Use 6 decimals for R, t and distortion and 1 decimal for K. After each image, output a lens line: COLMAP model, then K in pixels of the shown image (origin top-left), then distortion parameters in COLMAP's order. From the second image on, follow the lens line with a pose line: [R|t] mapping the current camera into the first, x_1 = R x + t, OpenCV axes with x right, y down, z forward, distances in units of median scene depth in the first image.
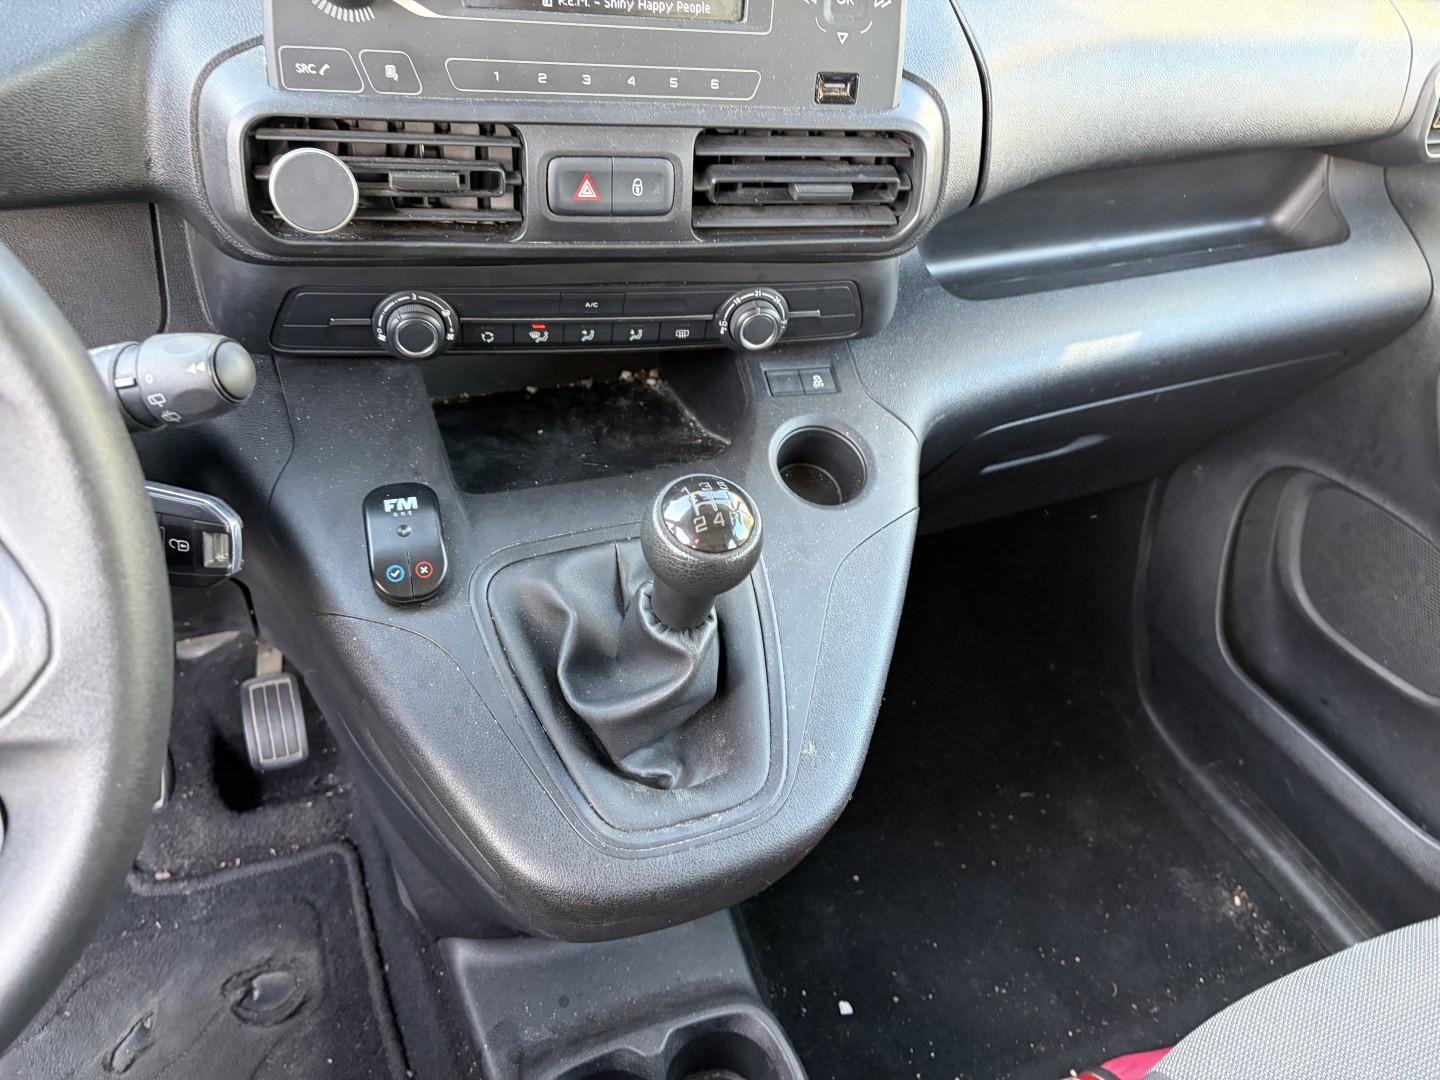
lens RADIAL K [[1136.5, 0, 717.2], [0, 1136.5, 545.2], [0, 0, 1]] dist [0.055562, -0.069953]
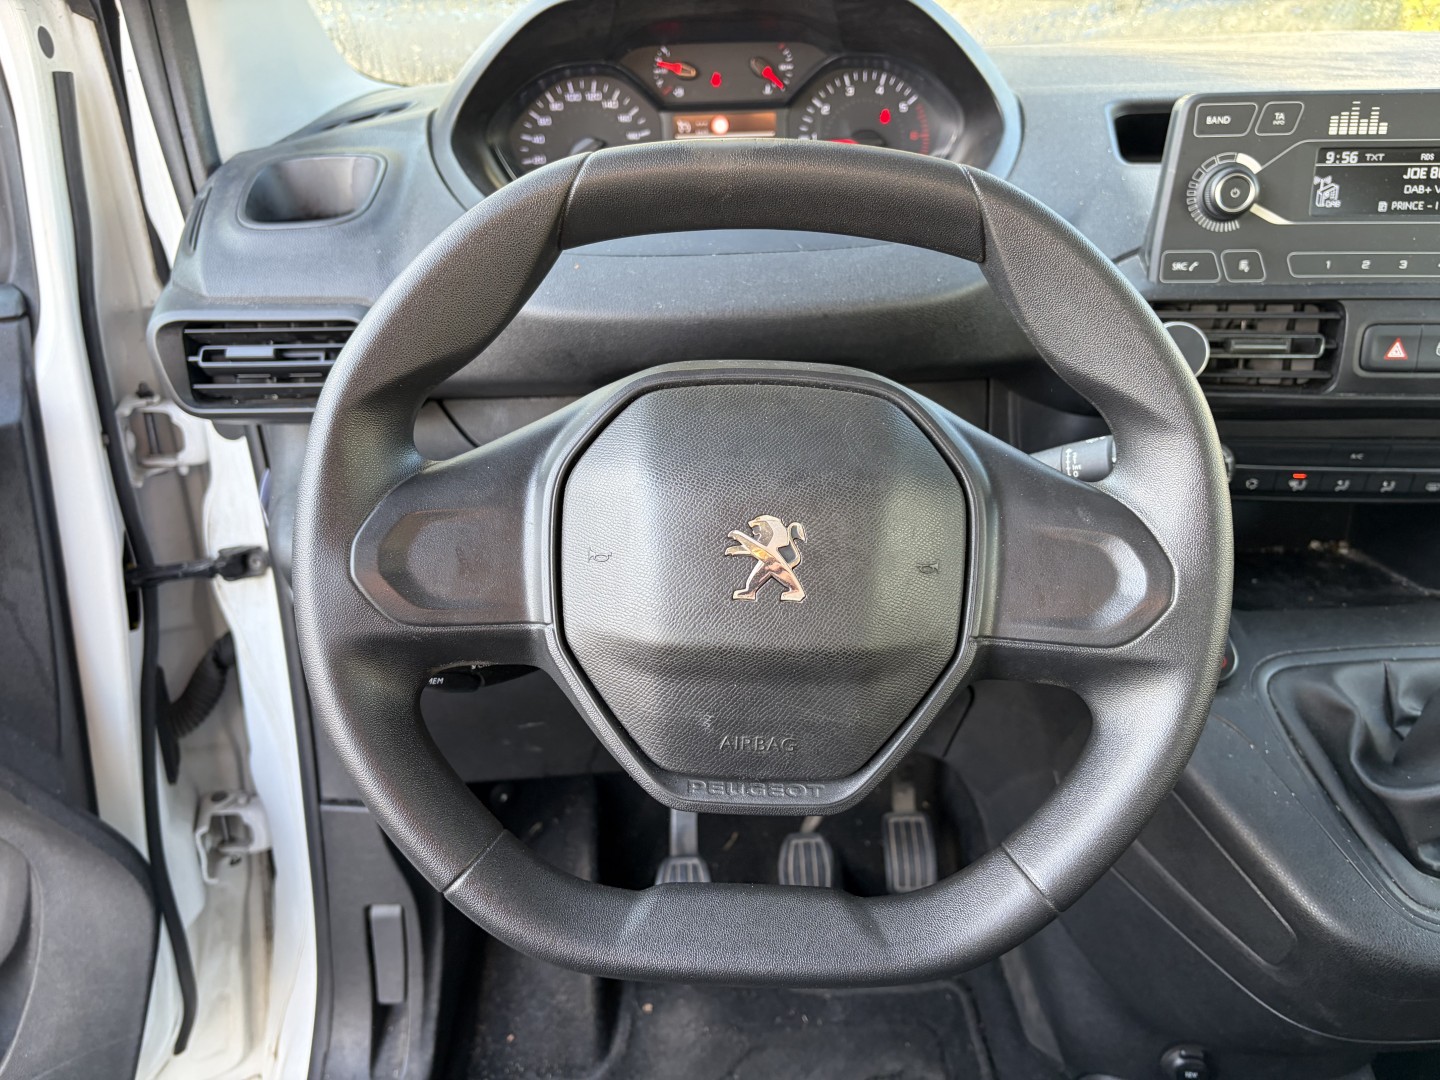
lens RADIAL K [[1136.5, 0, 720.3], [0, 1136.5, 546.5], [0, 0, 1]] dist [0.055562, -0.069953]
pose [[0.919730, 0.035906, -0.390906, -0.231709], [-0.116673, 0.975811, -0.184880, 0.157819], [0.374812, 0.215648, 0.901672, -0.250102]]
